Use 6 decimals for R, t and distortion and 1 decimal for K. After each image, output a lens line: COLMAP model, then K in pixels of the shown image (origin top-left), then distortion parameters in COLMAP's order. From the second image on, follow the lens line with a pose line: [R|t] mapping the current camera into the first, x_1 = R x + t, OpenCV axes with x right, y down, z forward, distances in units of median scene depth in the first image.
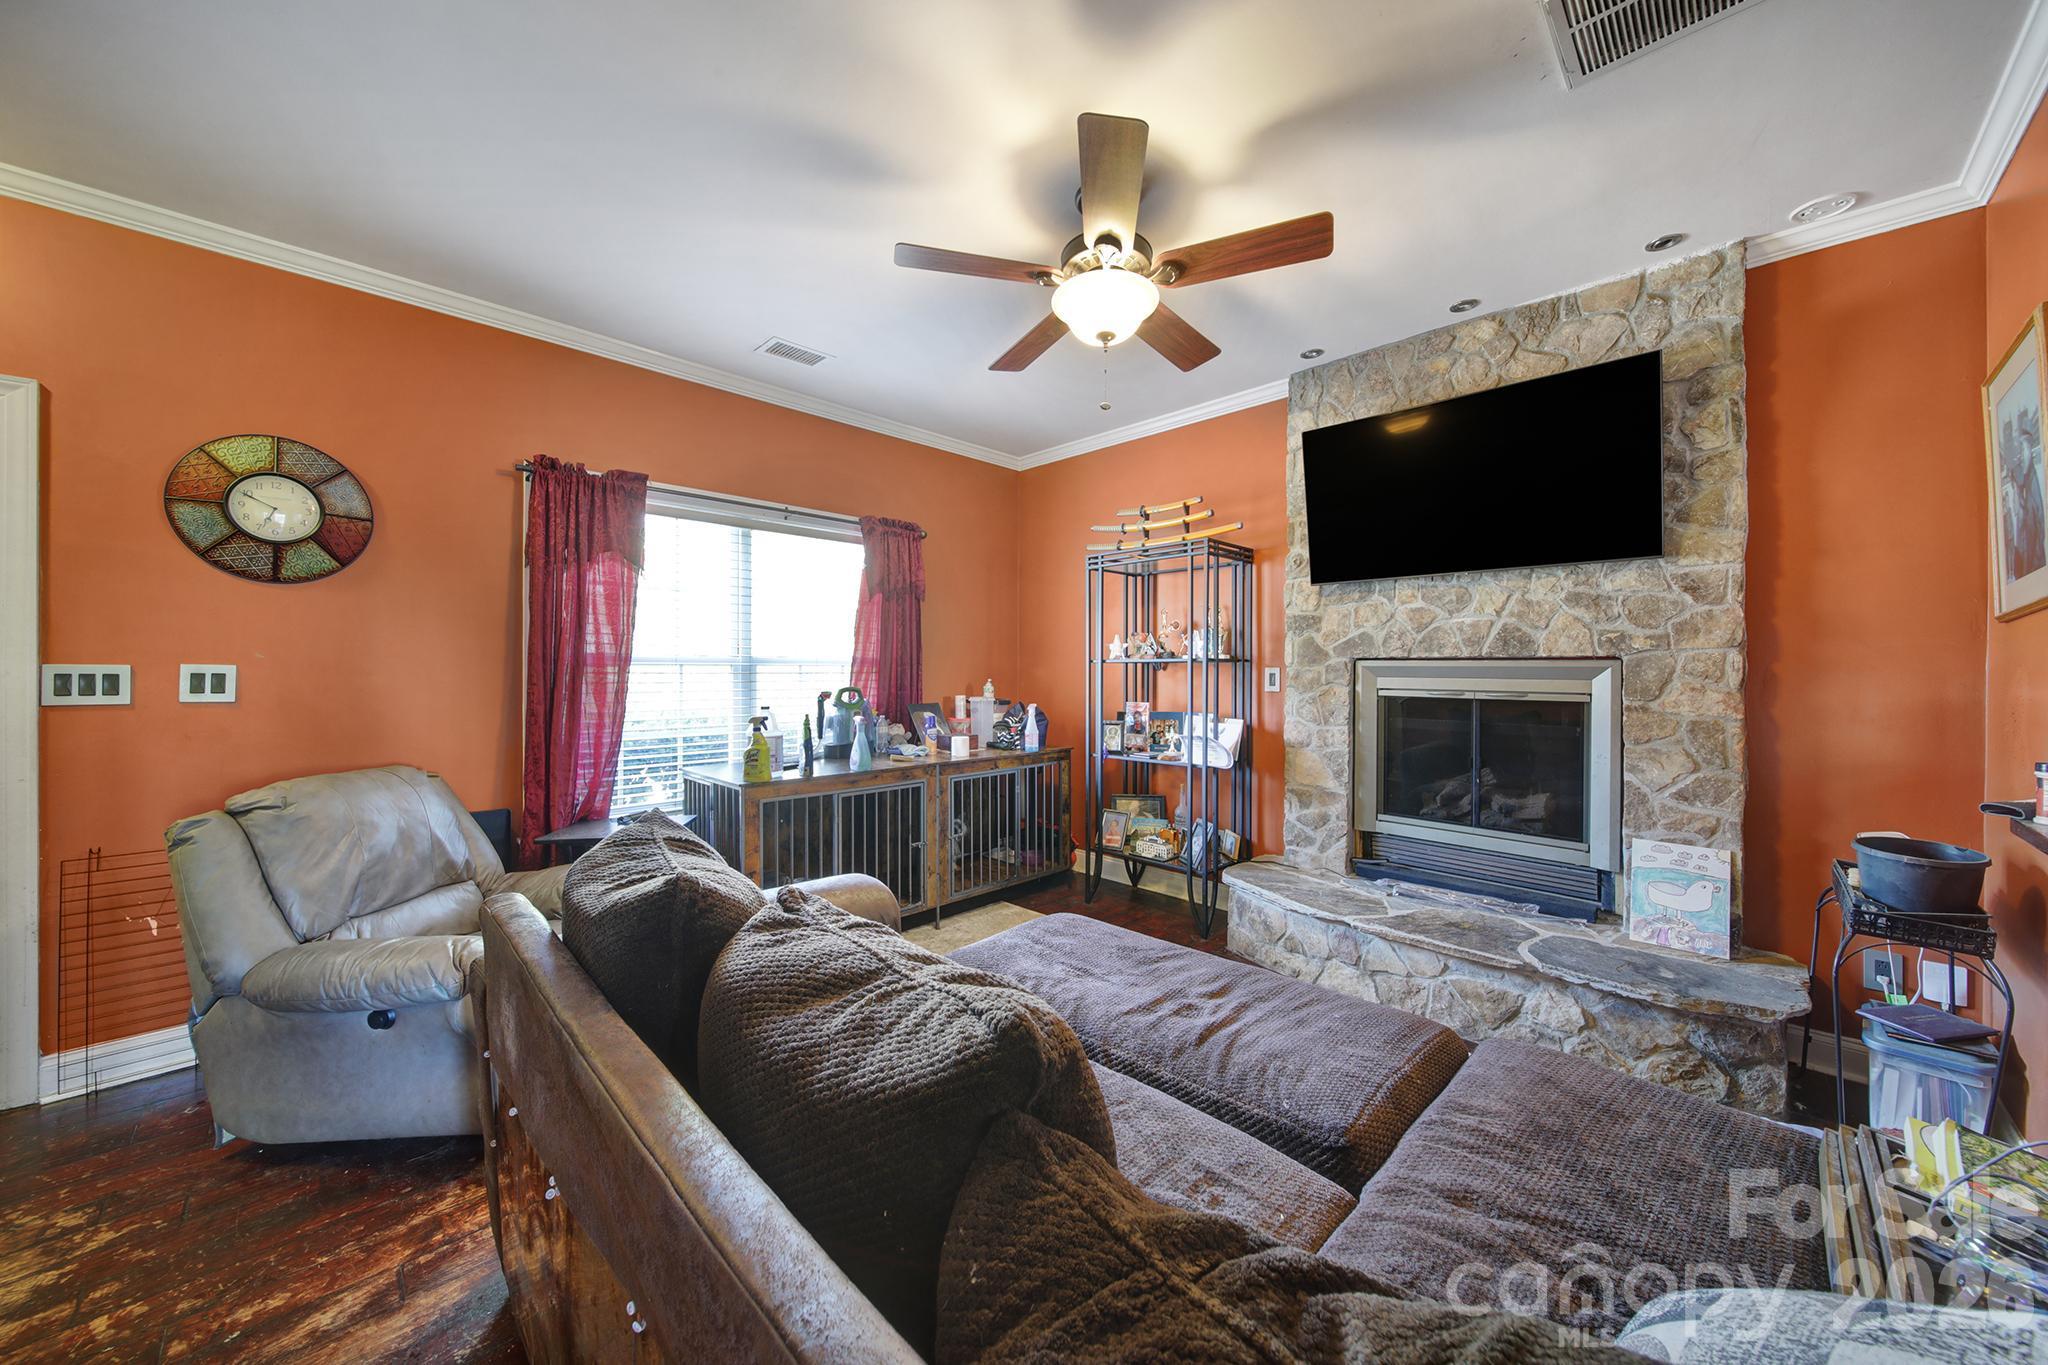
lens RADIAL K [[717.5, 0, 1025.3], [0, 717.5, 669.3], [0, 0, 1]] dist [-0.002938, -0.000754]
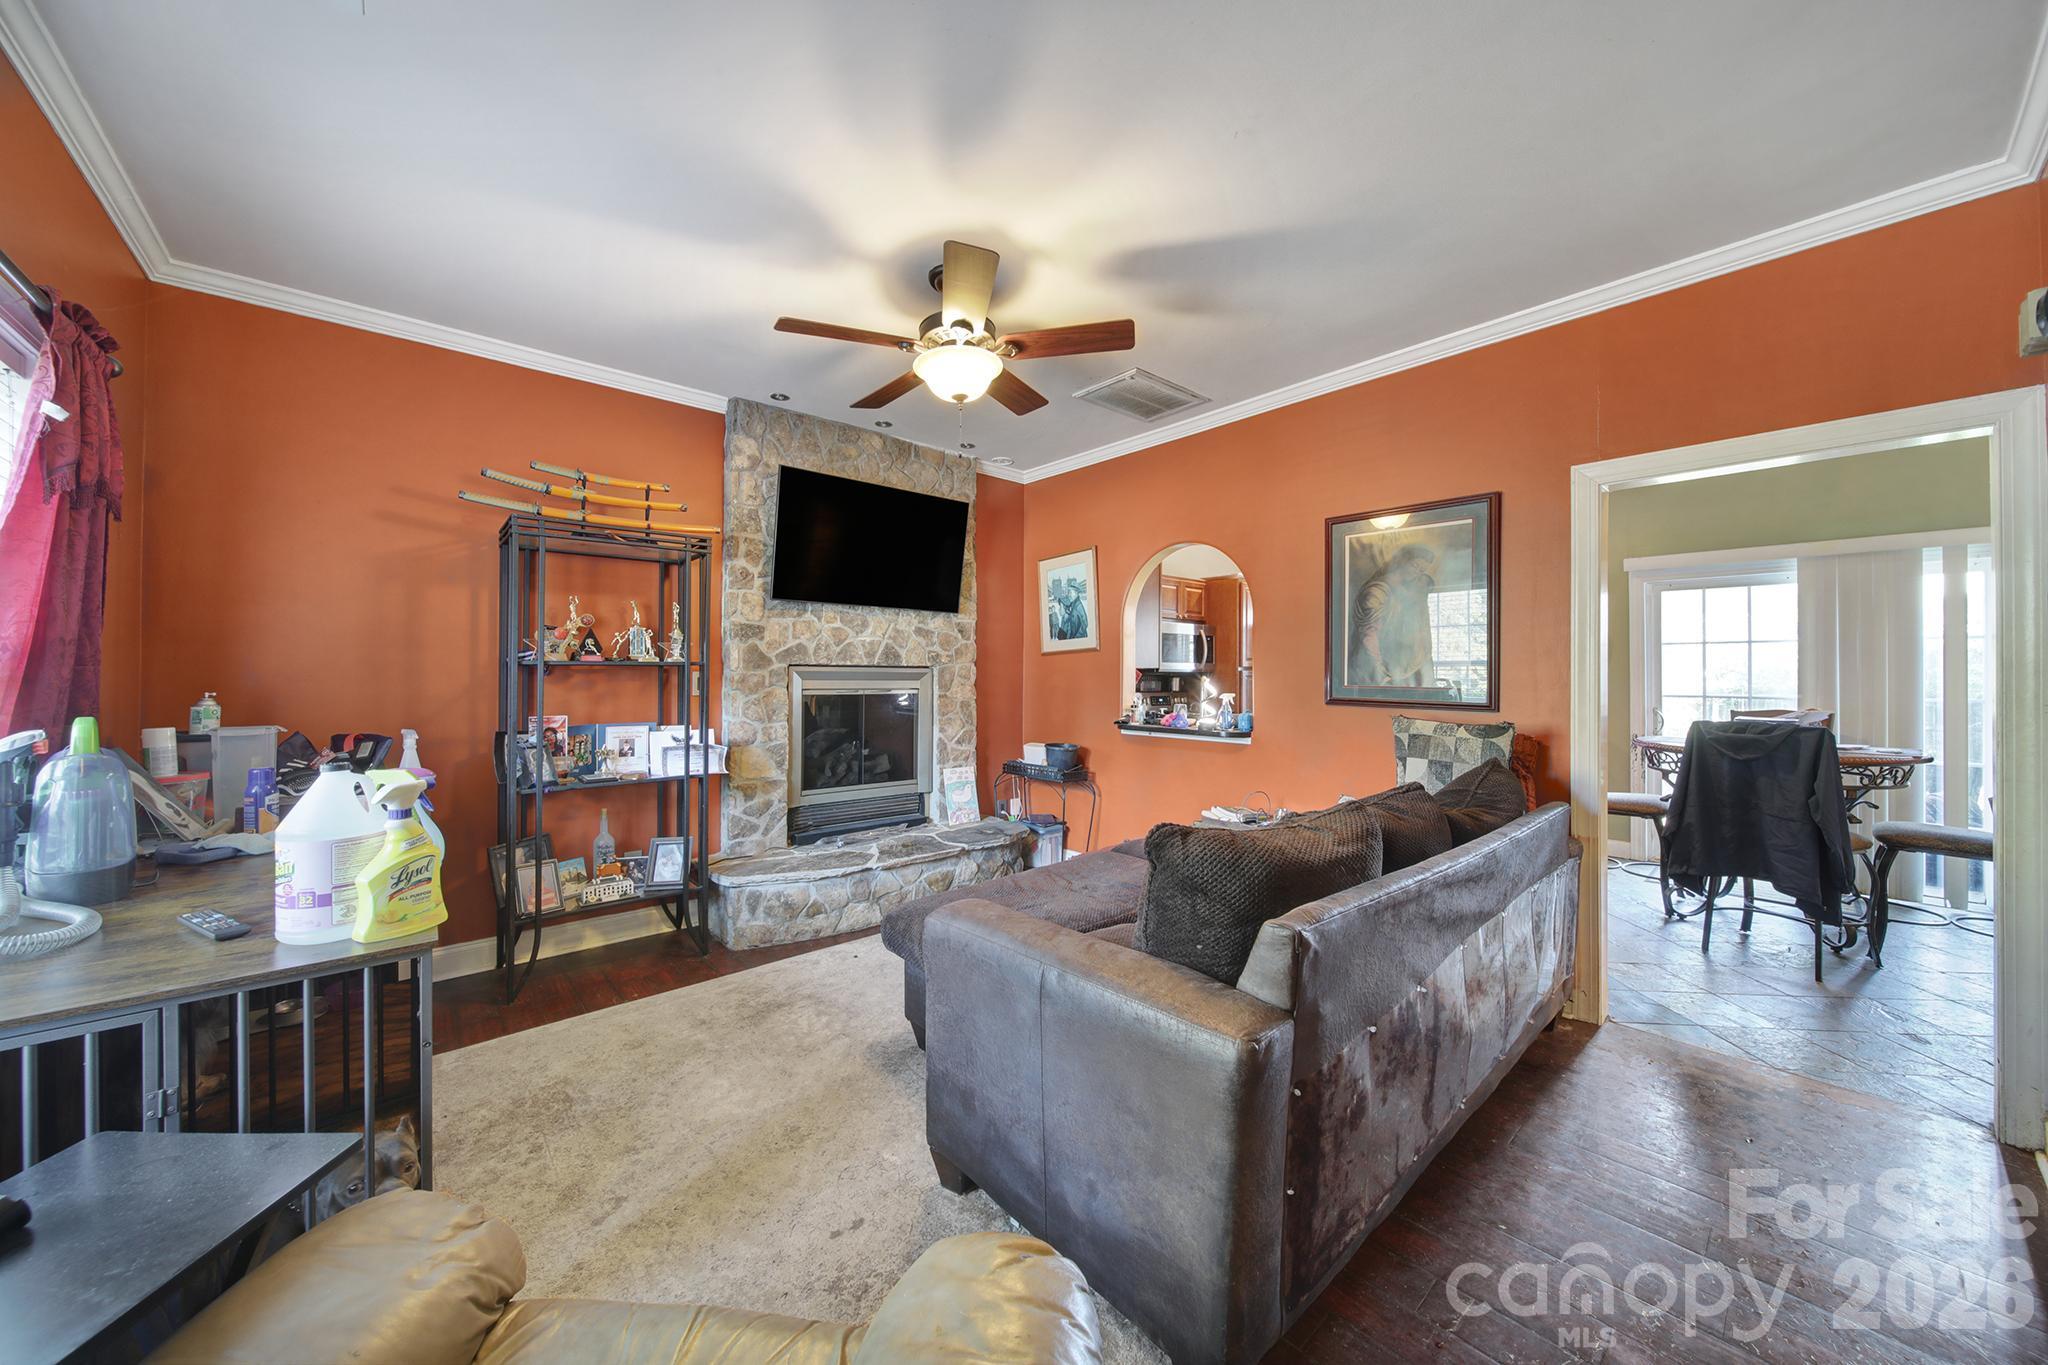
lens RADIAL K [[717.5, 0, 1028.9], [0, 717.5, 675.5], [0, 0, 1]] dist [-0.002938, -0.000754]
pose [[0.057002, -0.001866, 0.998372, -0.728627], [-0.002272, 0.999995, 0.001998, -0.000082], [-0.998371, -0.002382, 0.056997, 0.548535]]
